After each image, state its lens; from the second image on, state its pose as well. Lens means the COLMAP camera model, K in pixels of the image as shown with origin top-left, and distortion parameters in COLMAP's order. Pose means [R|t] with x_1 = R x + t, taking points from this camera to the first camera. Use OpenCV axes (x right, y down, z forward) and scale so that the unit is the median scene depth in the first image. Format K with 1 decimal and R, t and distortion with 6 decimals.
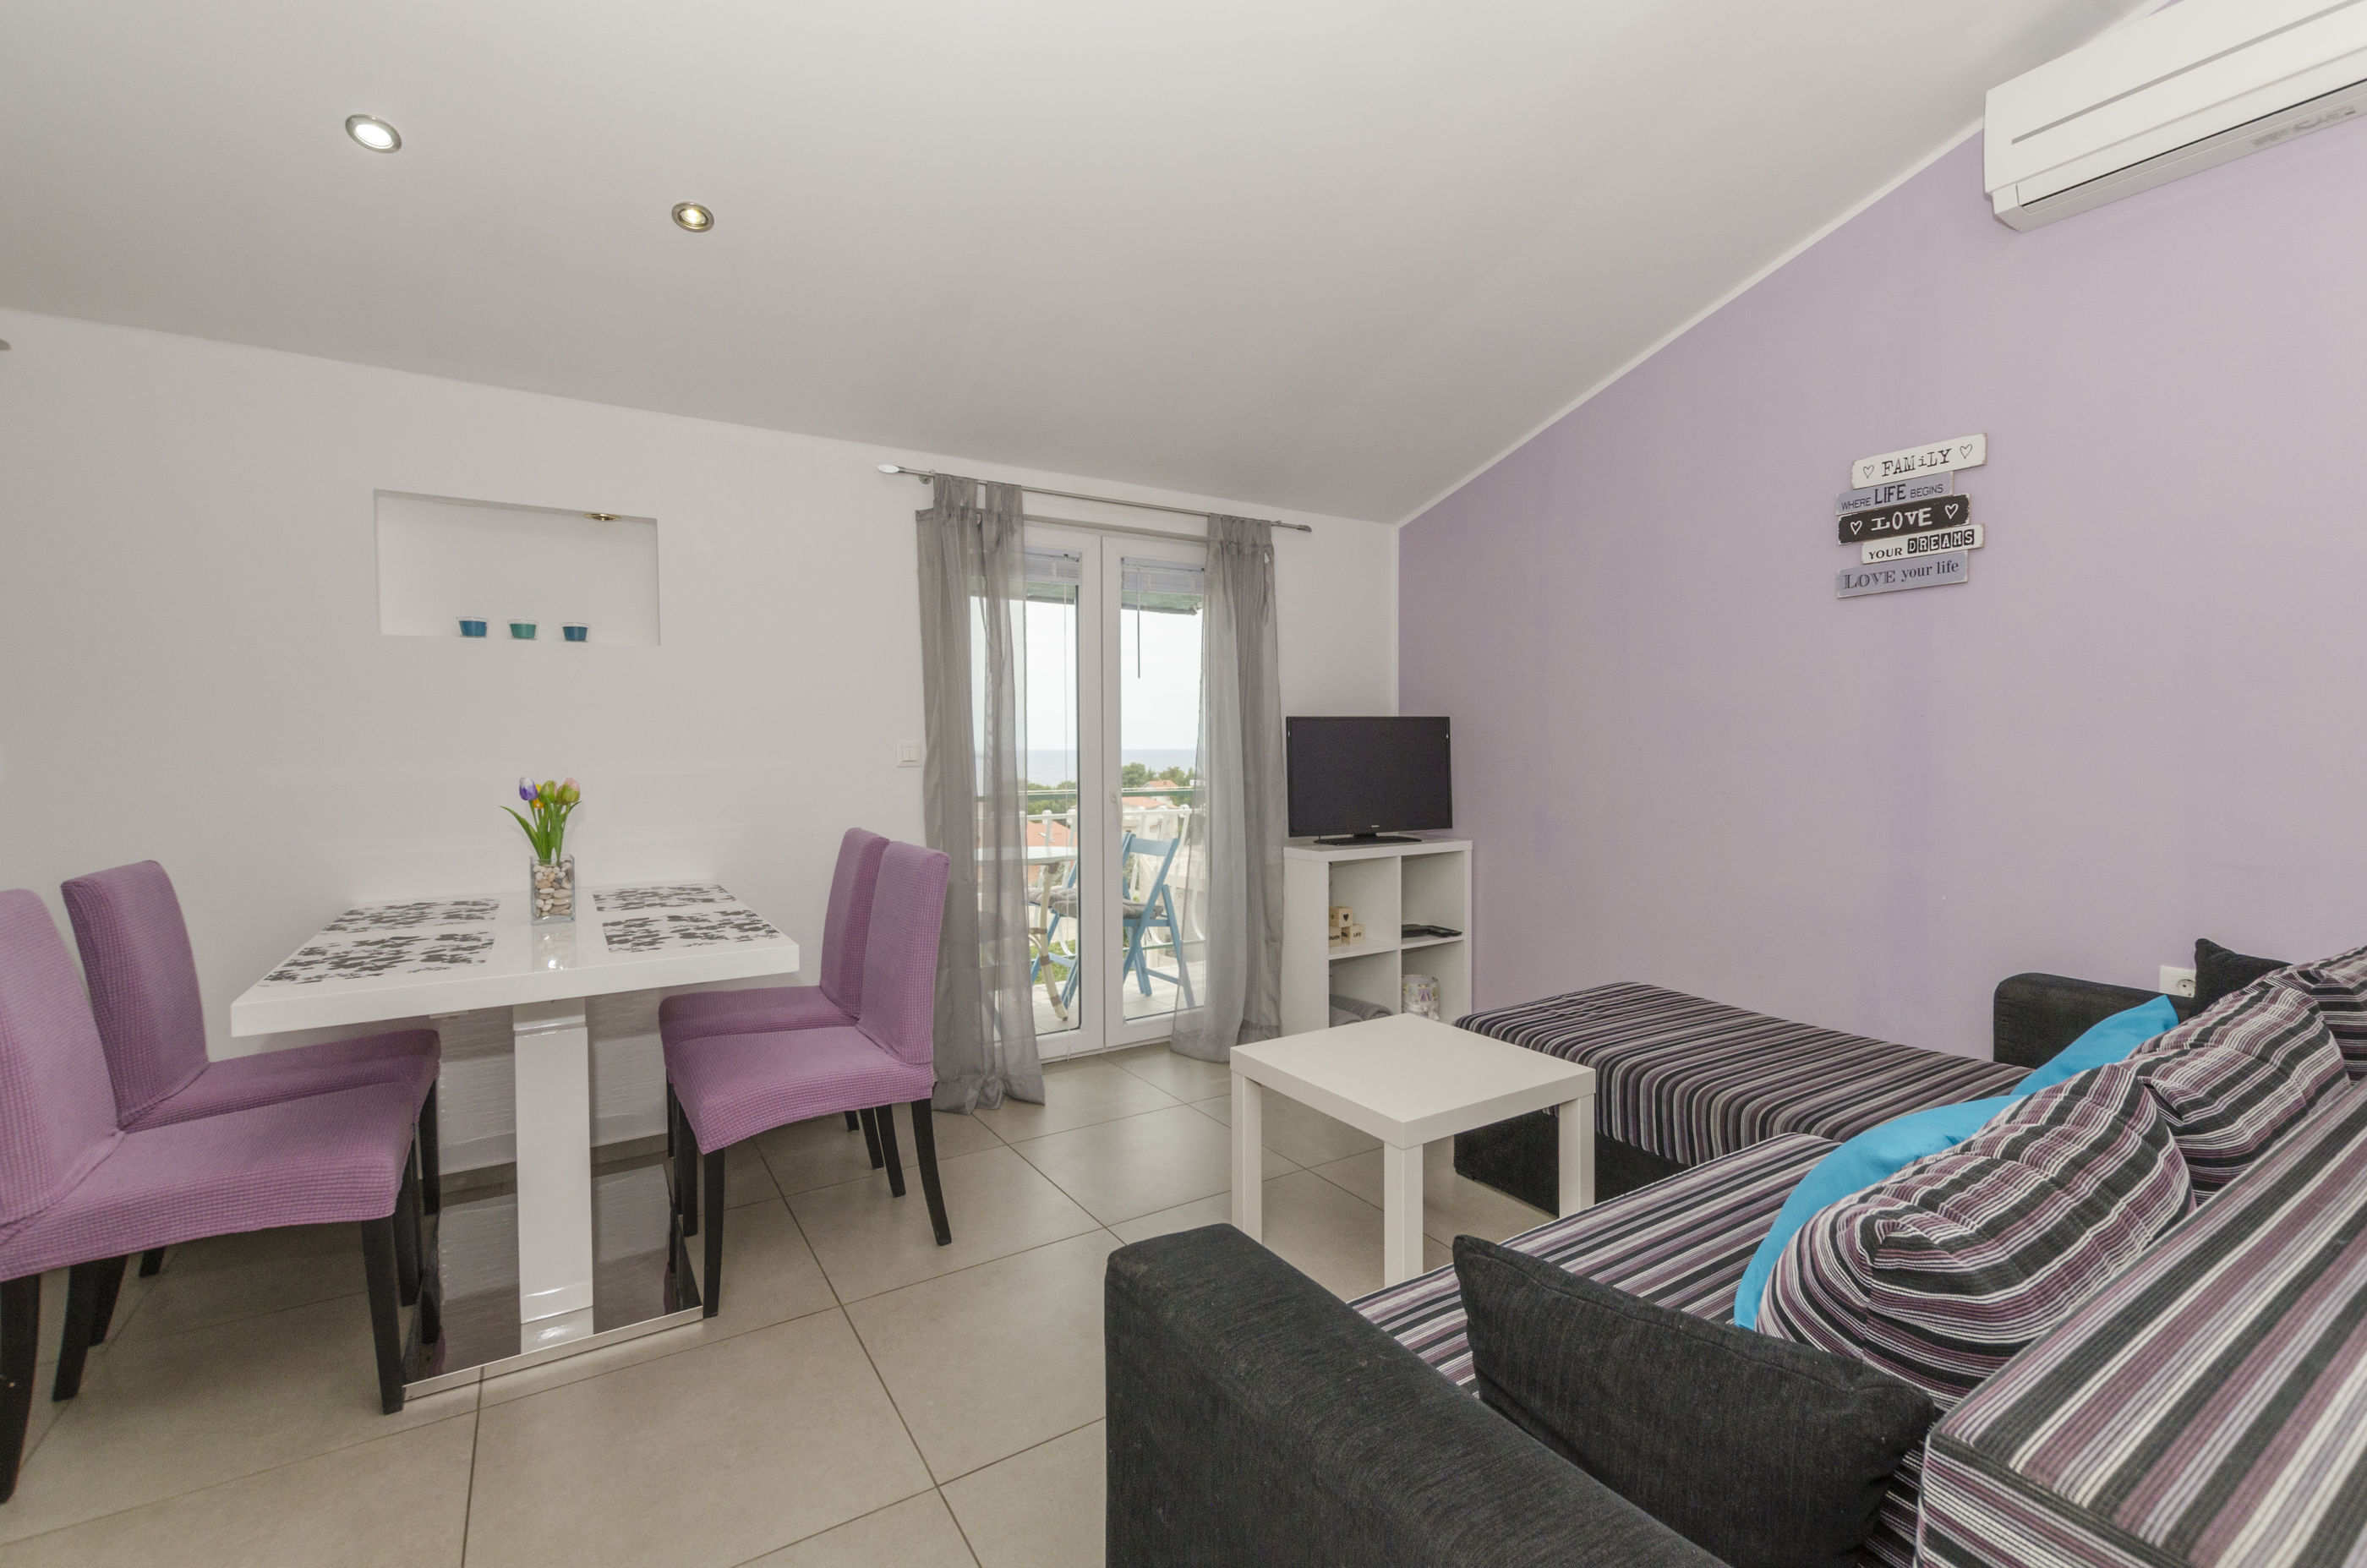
lens RADIAL K [[1017.3, 0, 1183.6], [0, 1017.3, 773.4], [0, 0, 1]] dist [0.002576, -0.001793]
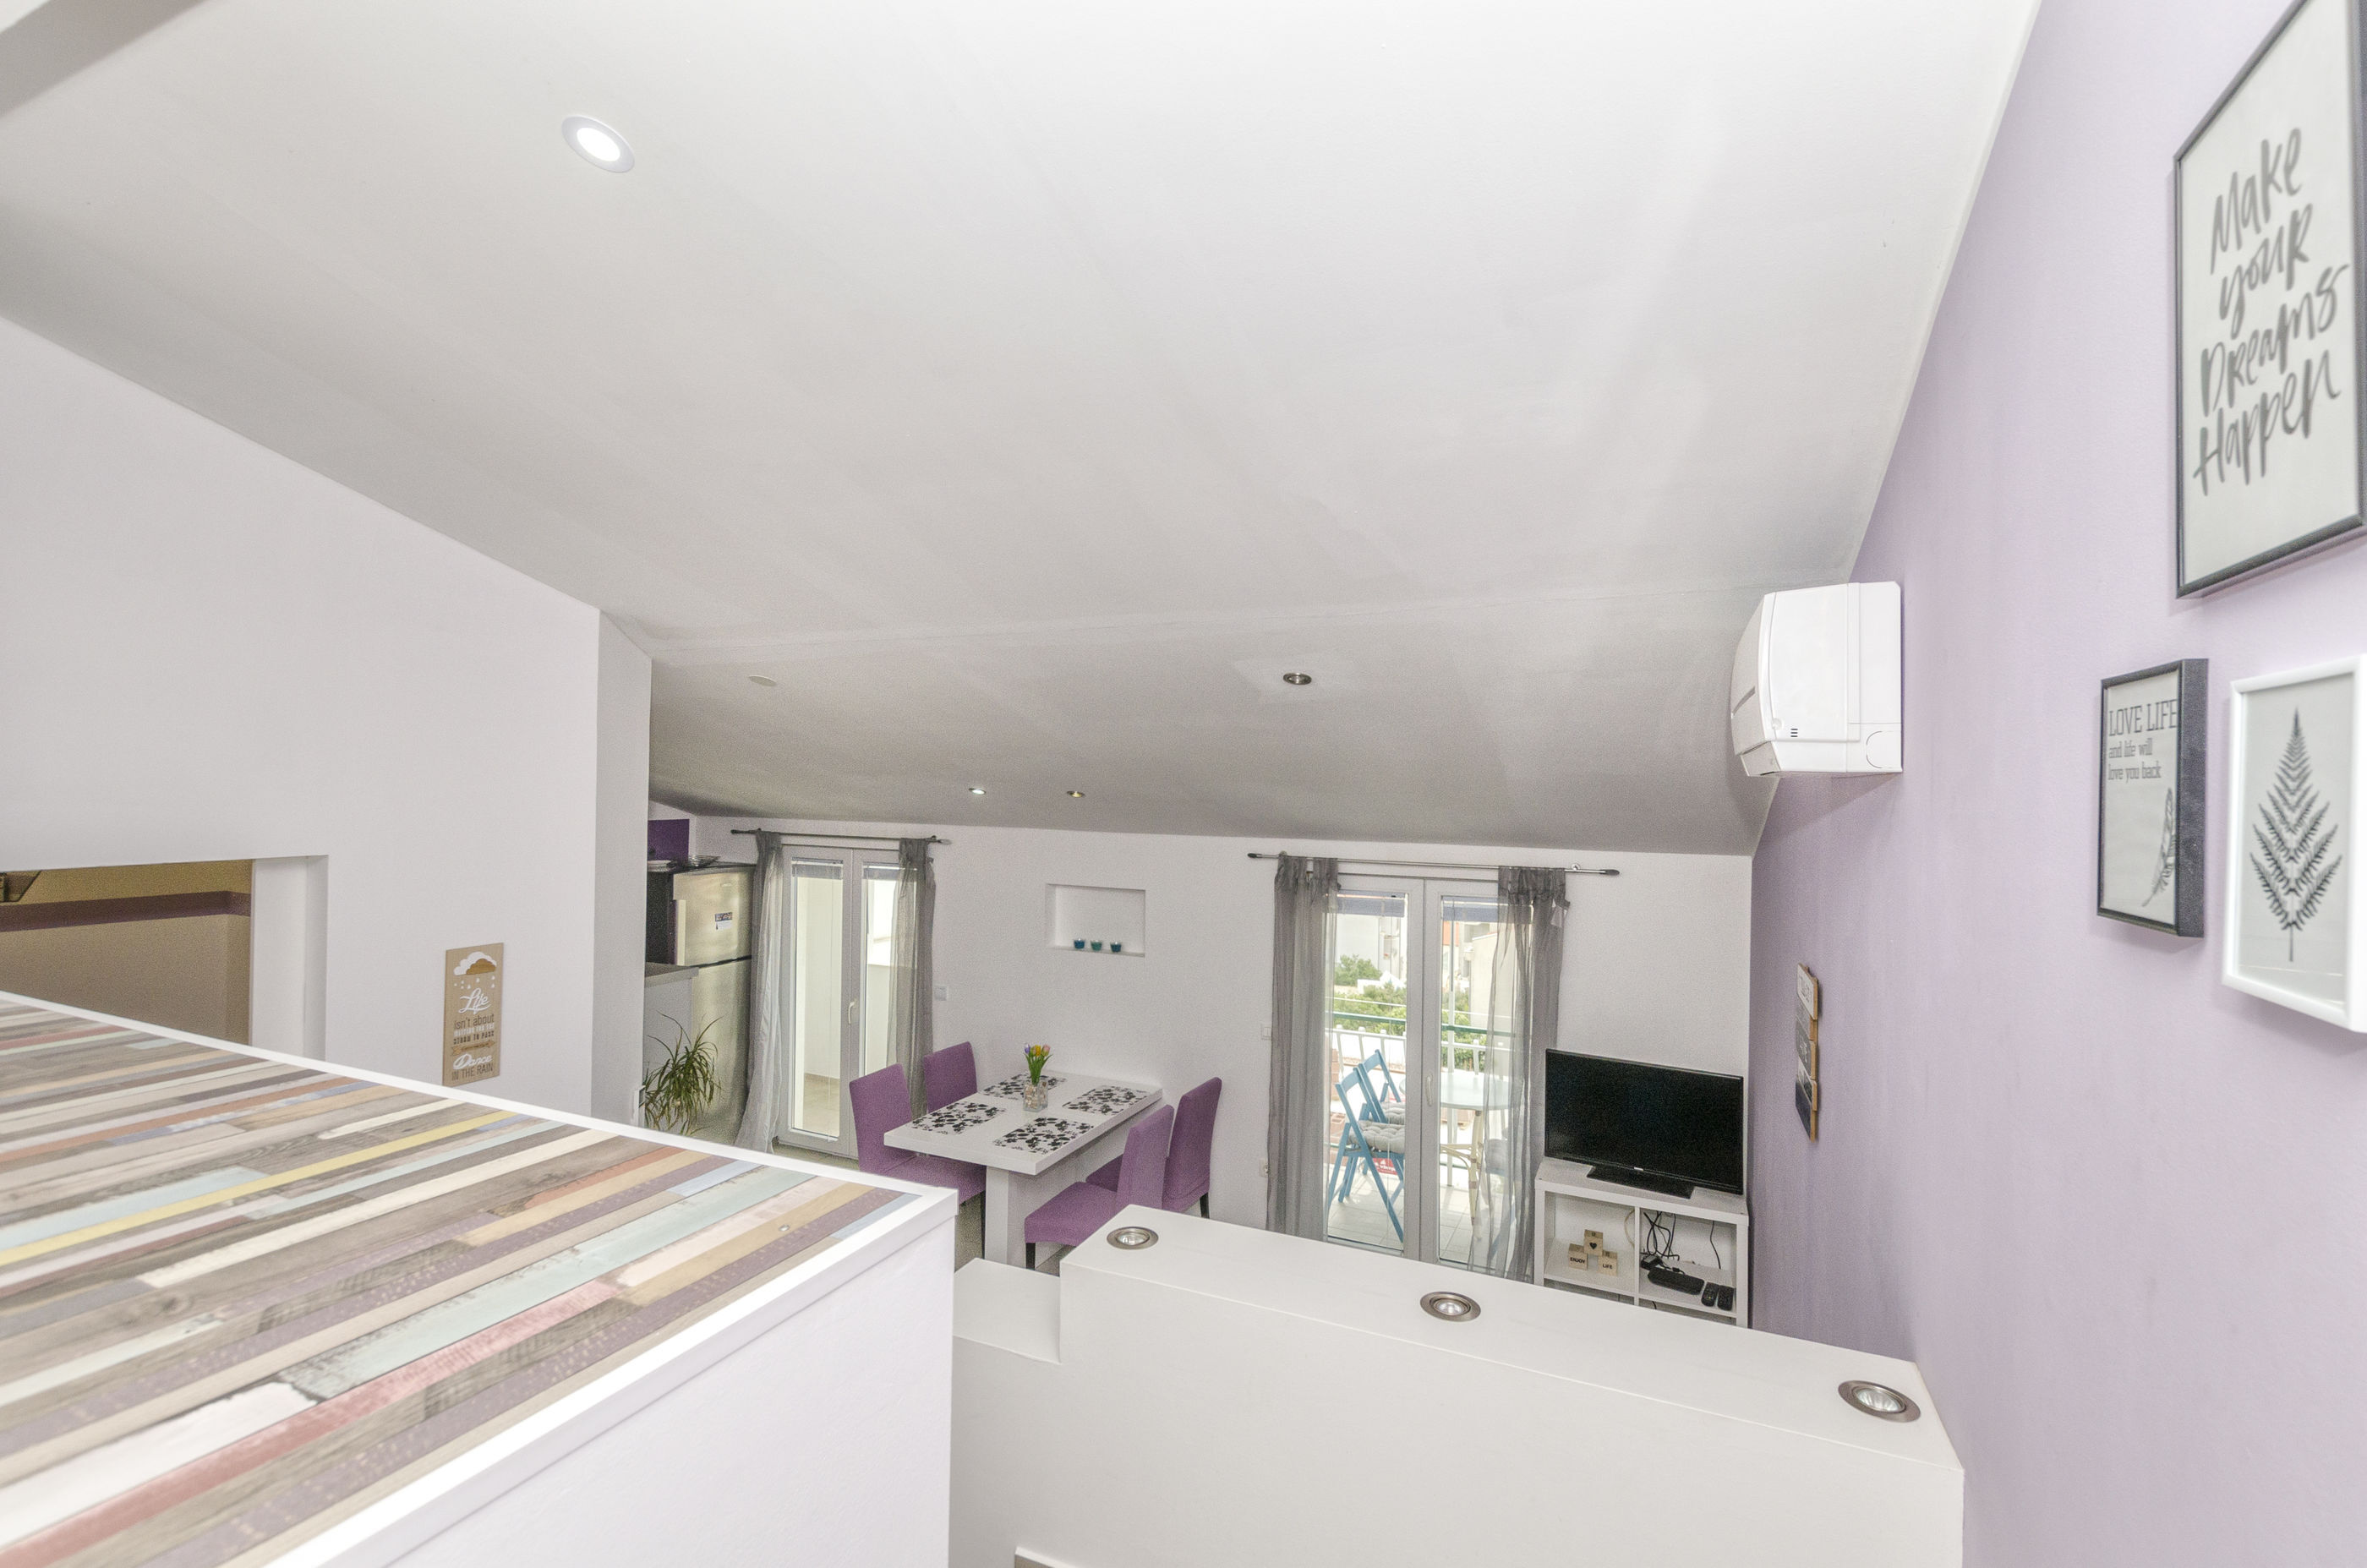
lens RADIAL K [[1017.3, 0, 1188.3], [0, 1017.3, 784.8], [0, 0, 1]] dist [0.002576, -0.001793]
pose [[0.547341, 0.008434, -0.836867, 1.117908], [-0.032457, 0.999411, -0.011156, -0.443892], [0.836280, 0.033268, 0.547293, 0.054466]]
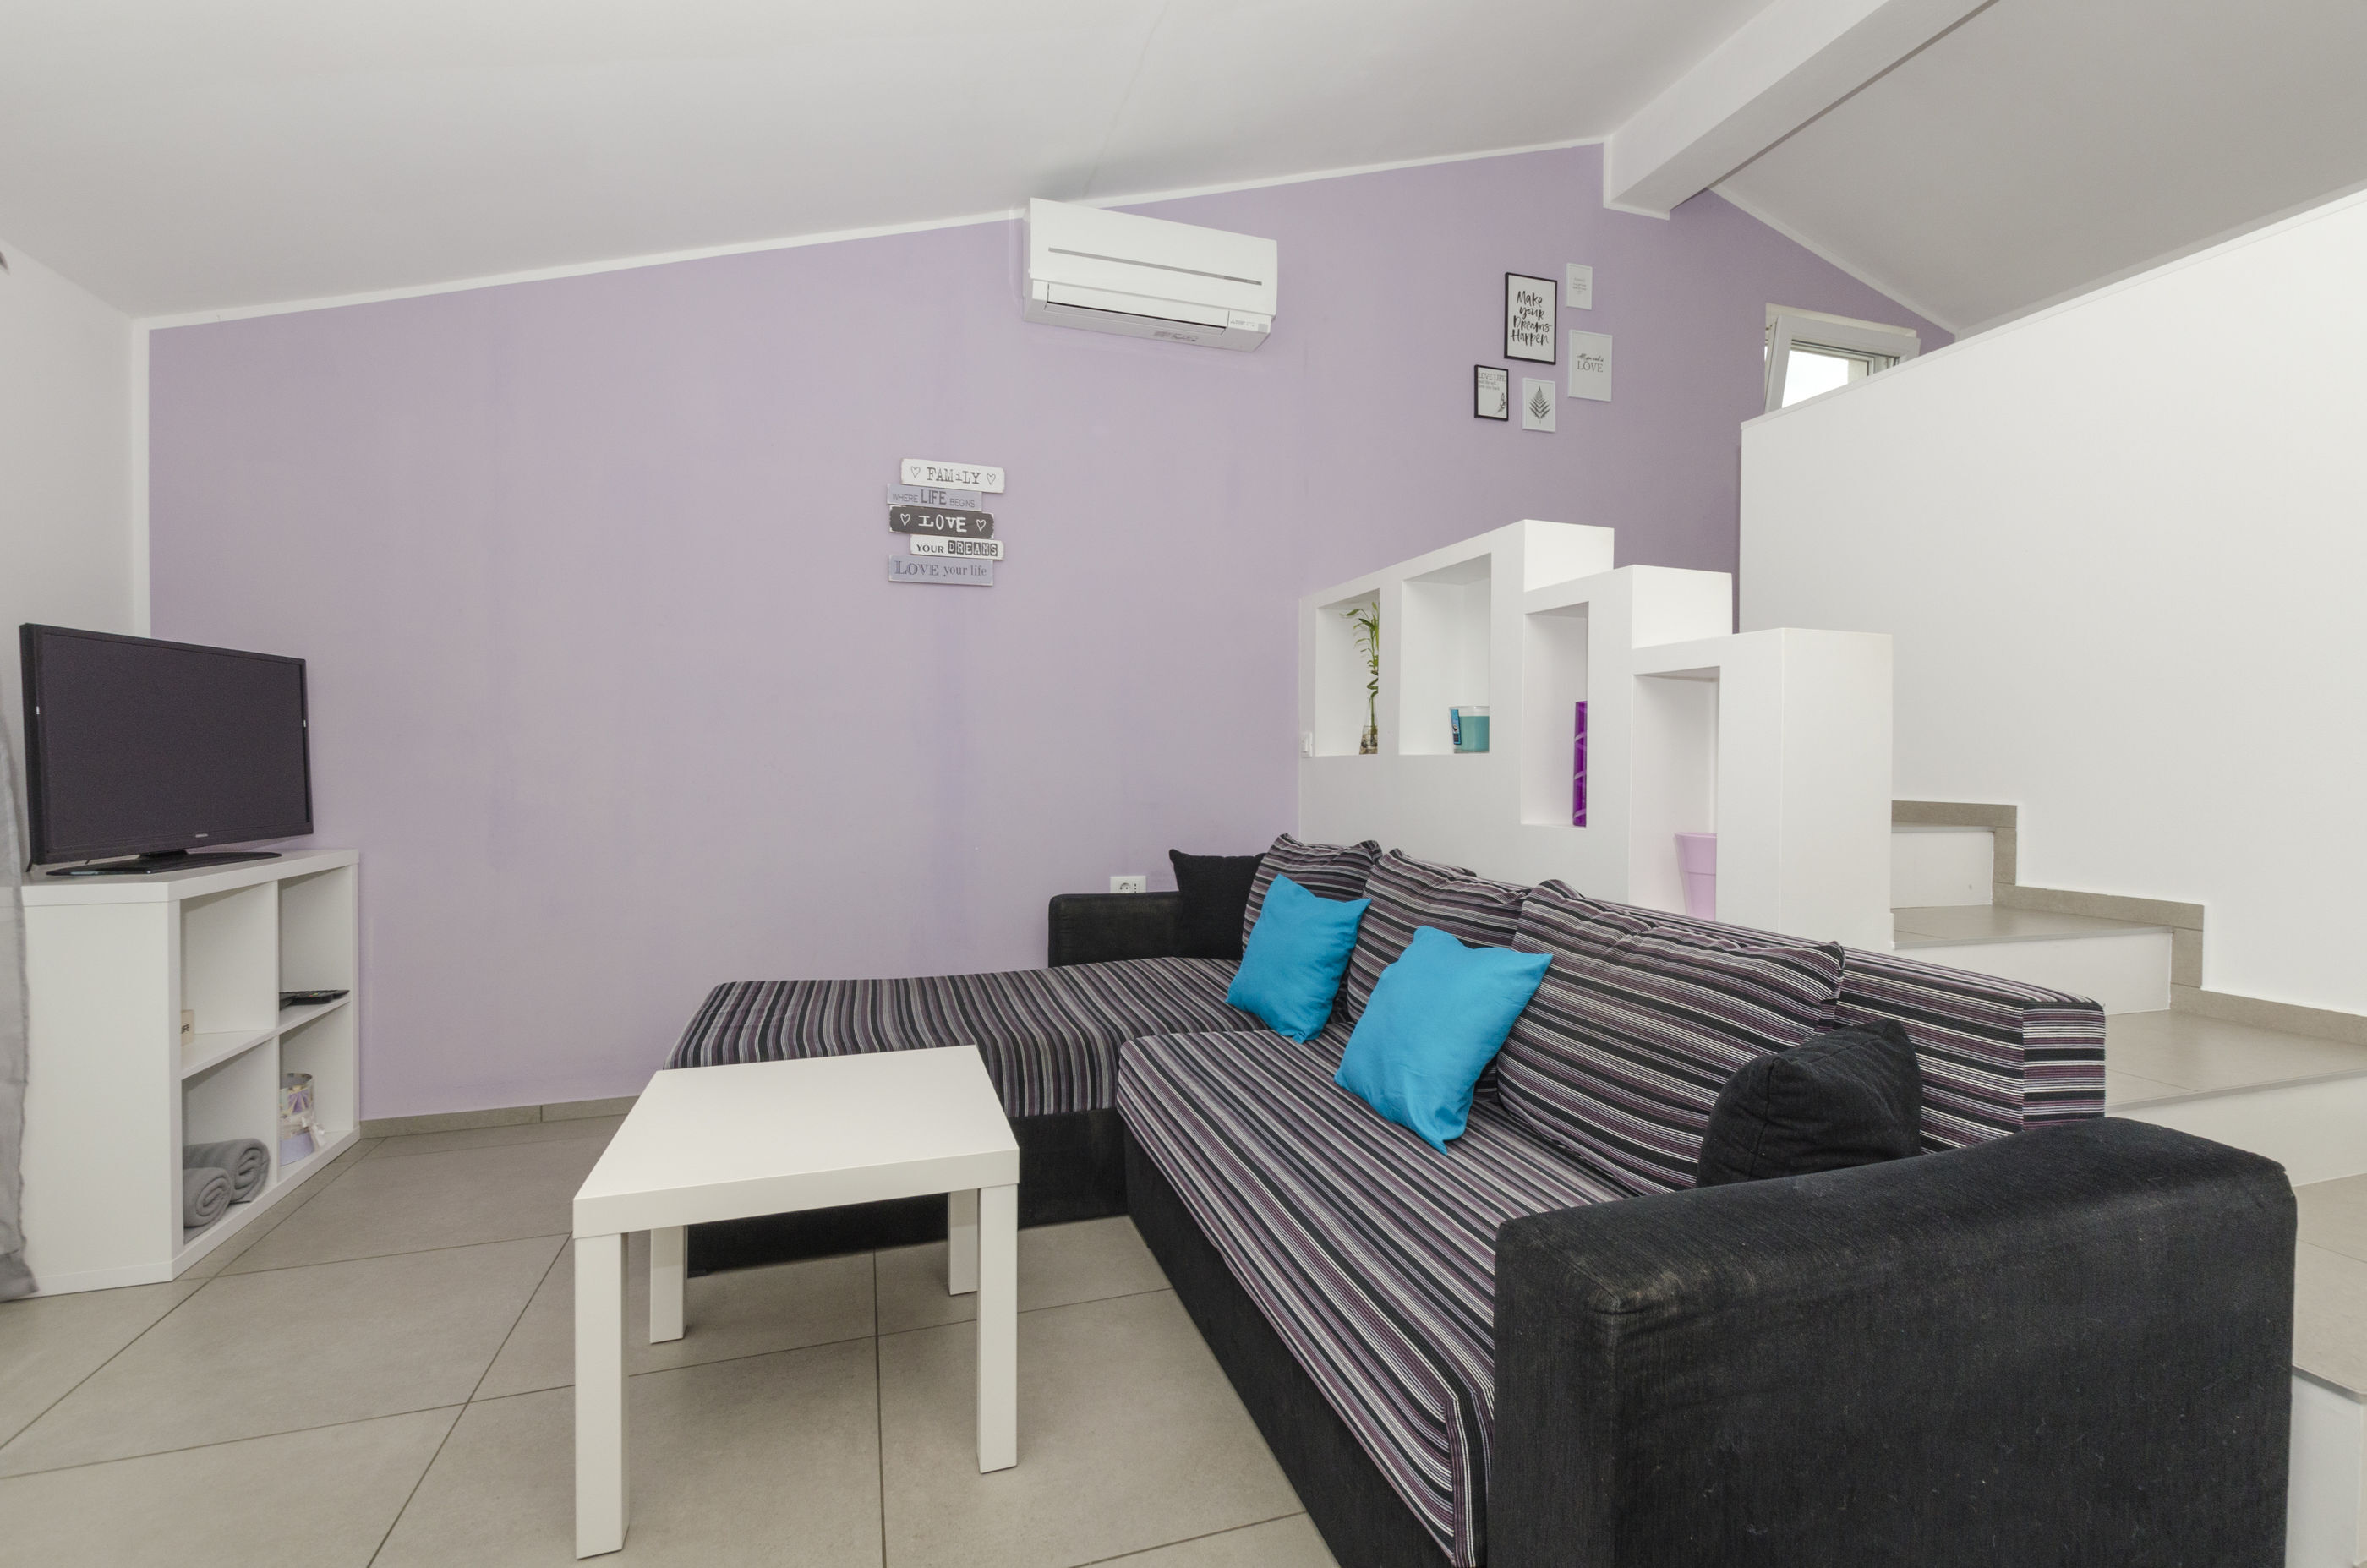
lens RADIAL K [[1017.3, 0, 1183.6], [0, 1017.3, 776.7], [0, 0, 1]] dist [0.002576, -0.001793]
pose [[0.243002, -0.003101, 0.970021, -0.334938], [0.020036, 0.999798, -0.001824, 0.044242], [-0.969819, 0.019879, 0.243015, 0.452882]]
